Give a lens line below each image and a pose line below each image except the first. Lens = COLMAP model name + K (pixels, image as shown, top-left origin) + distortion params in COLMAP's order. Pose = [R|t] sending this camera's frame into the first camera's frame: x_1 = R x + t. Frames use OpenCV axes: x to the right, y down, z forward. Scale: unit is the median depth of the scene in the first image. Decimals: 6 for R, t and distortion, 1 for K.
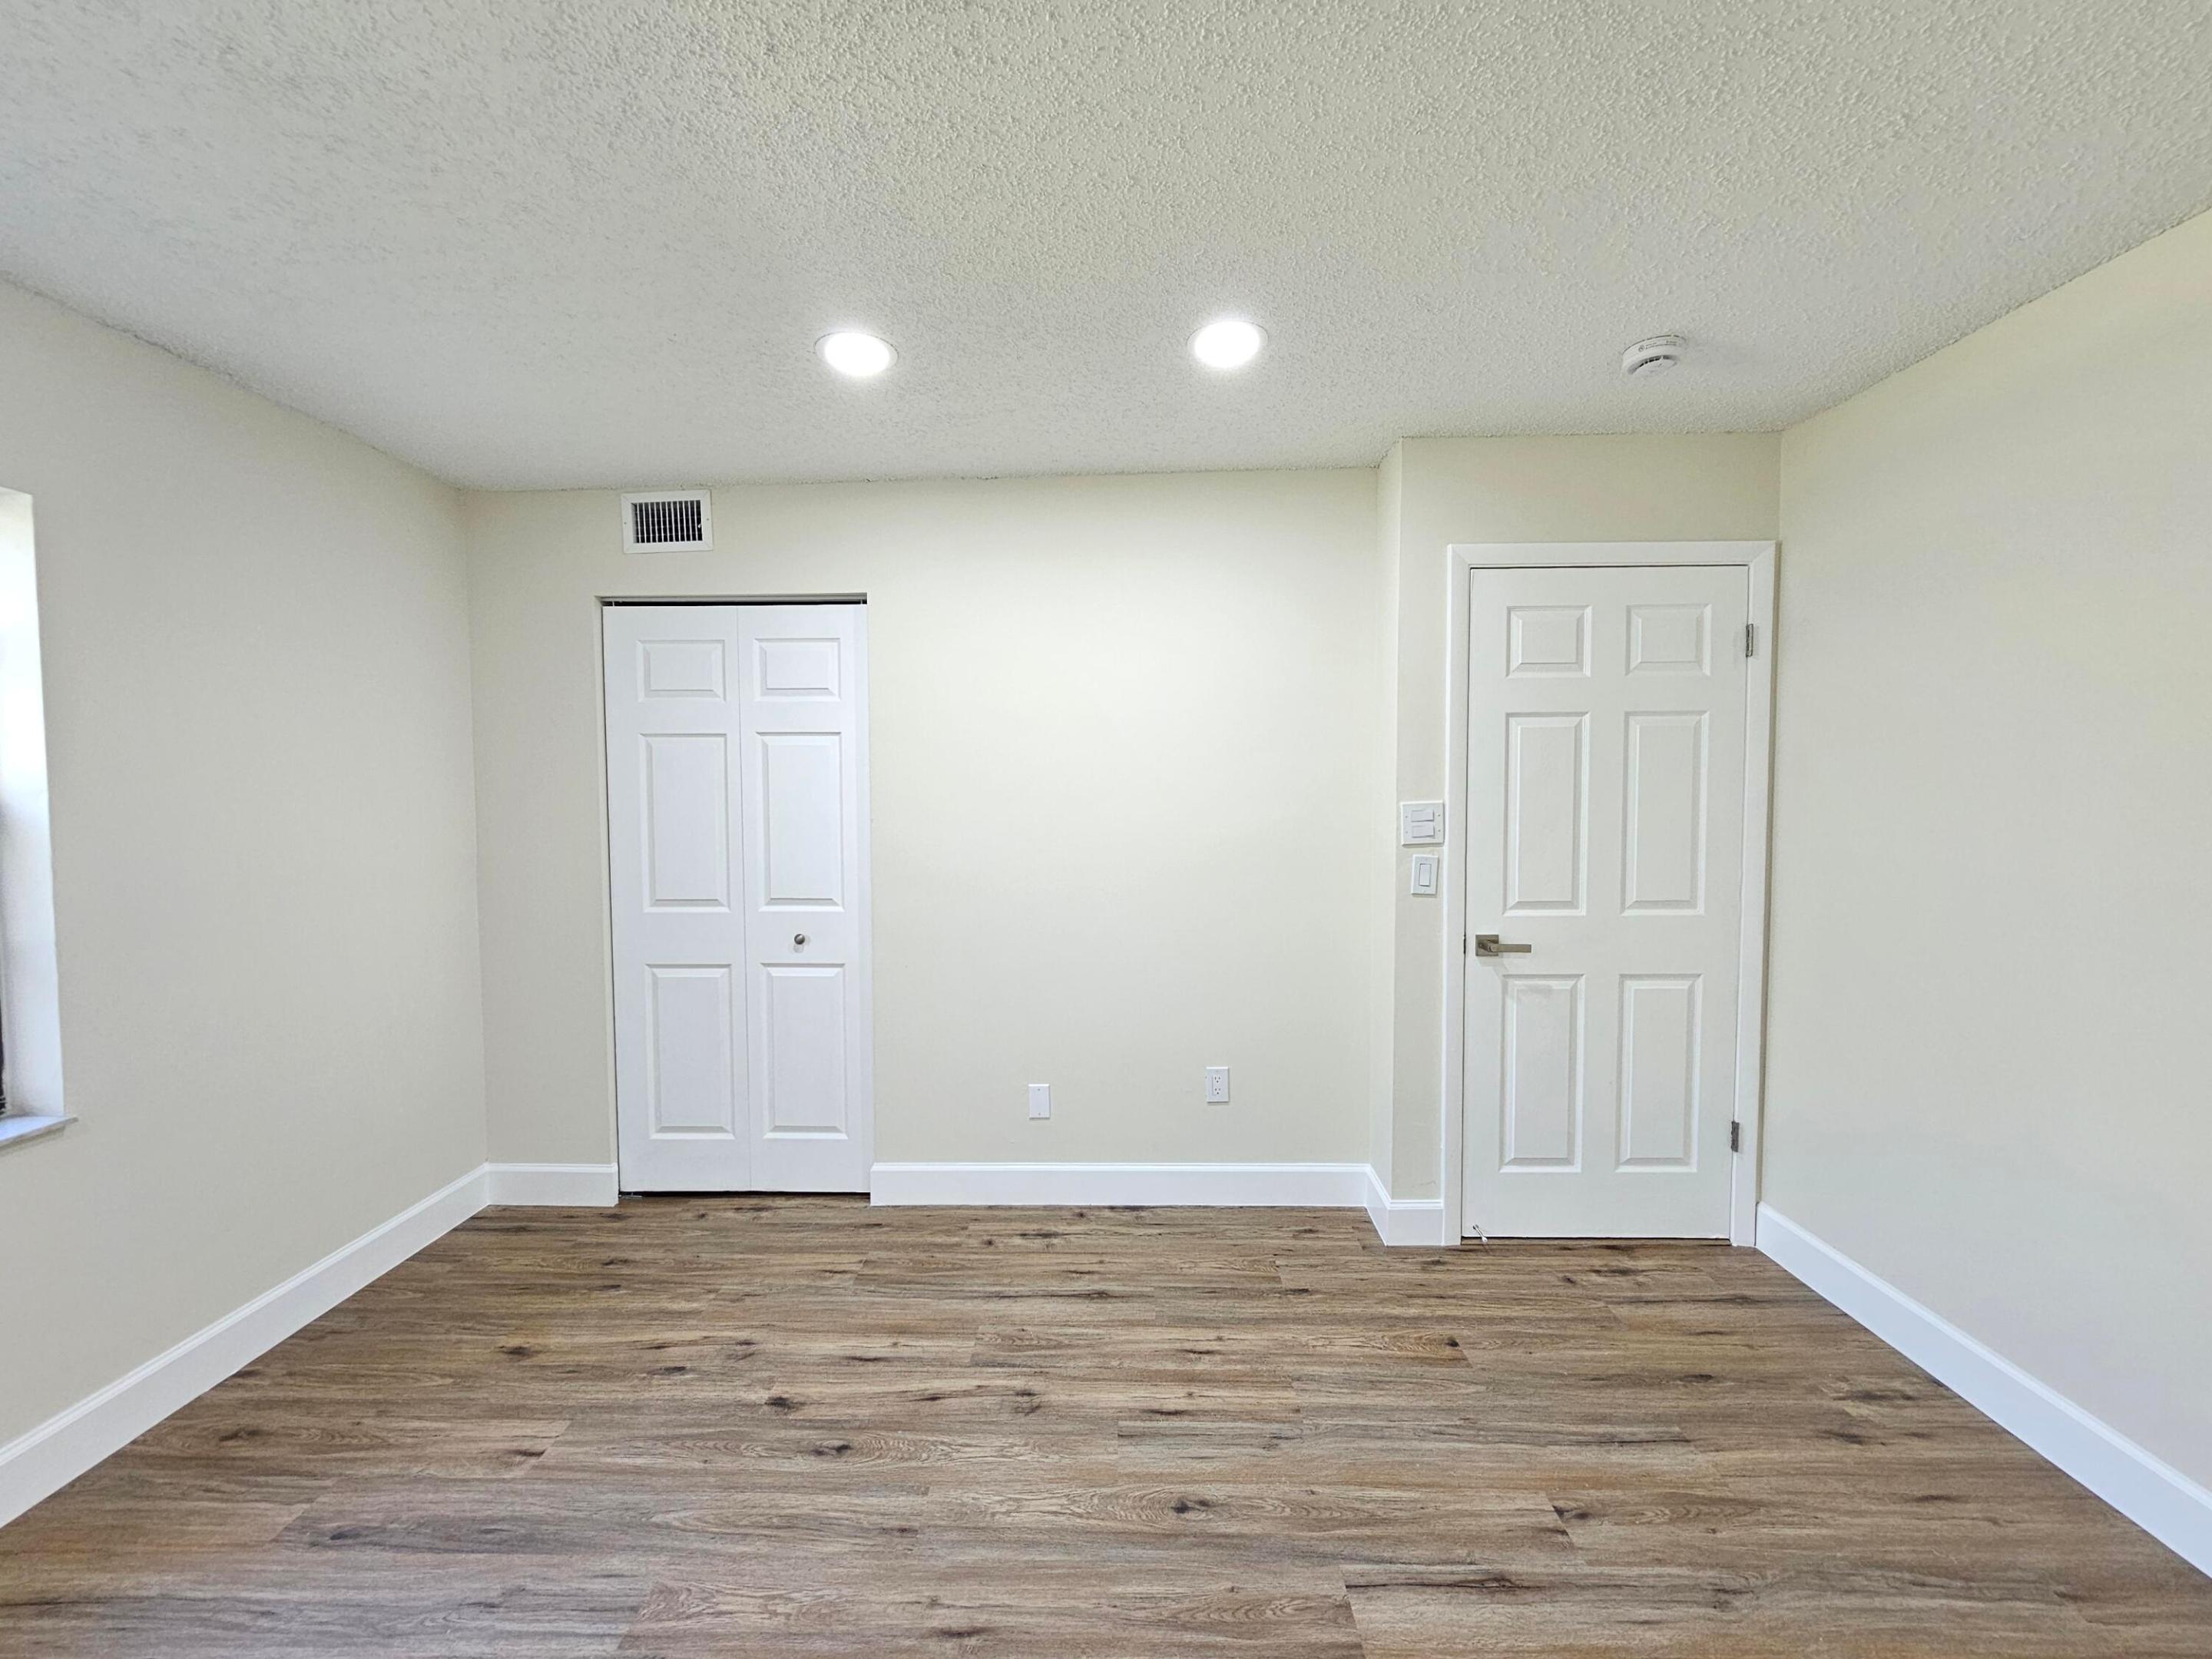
lens RADIAL K [[904.3, 0, 1098.7], [0, 904.3, 826.6], [0, 0, 1]] dist [0.000948, 0.002000]
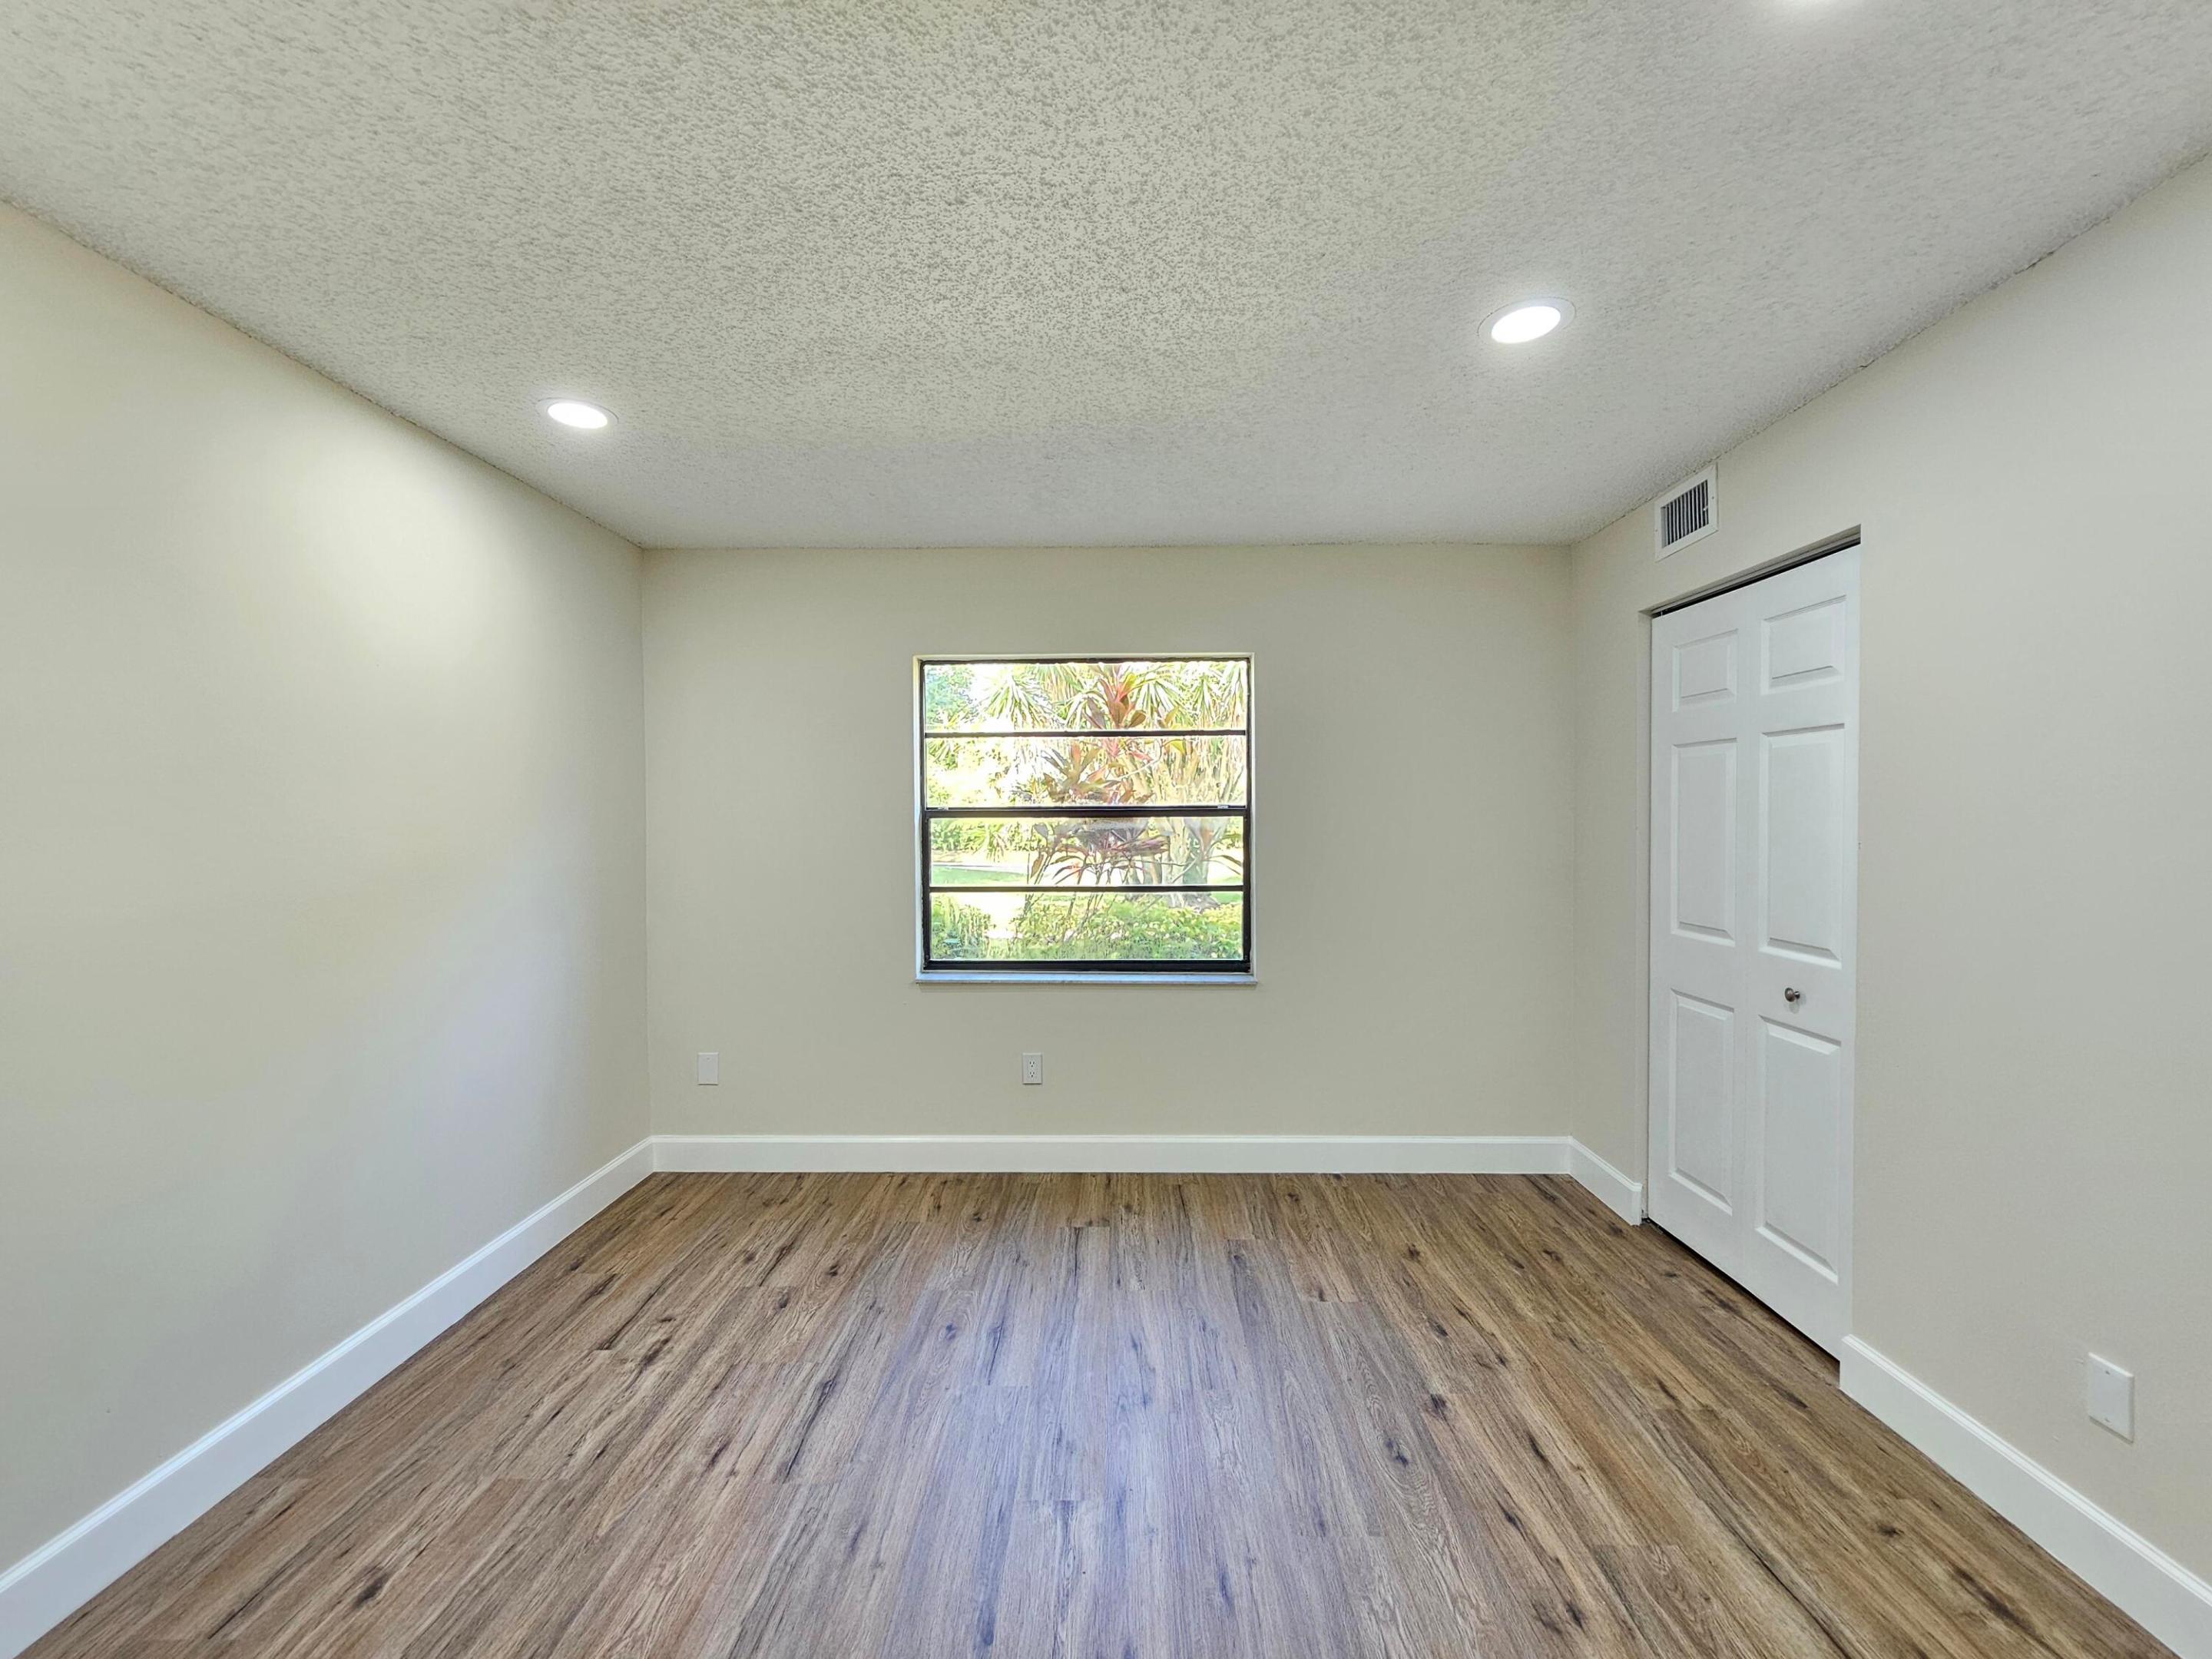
lens RADIAL K [[904.3, 0, 1099.9], [0, 904.3, 827.4], [0, 0, 1]] dist [0.000948, 0.002000]
pose [[0.012254, 0.019433, -0.999736, 0.542701], [-0.037354, 0.999122, 0.018963, -0.014464], [0.999227, 0.037111, 0.012969, 0.485269]]
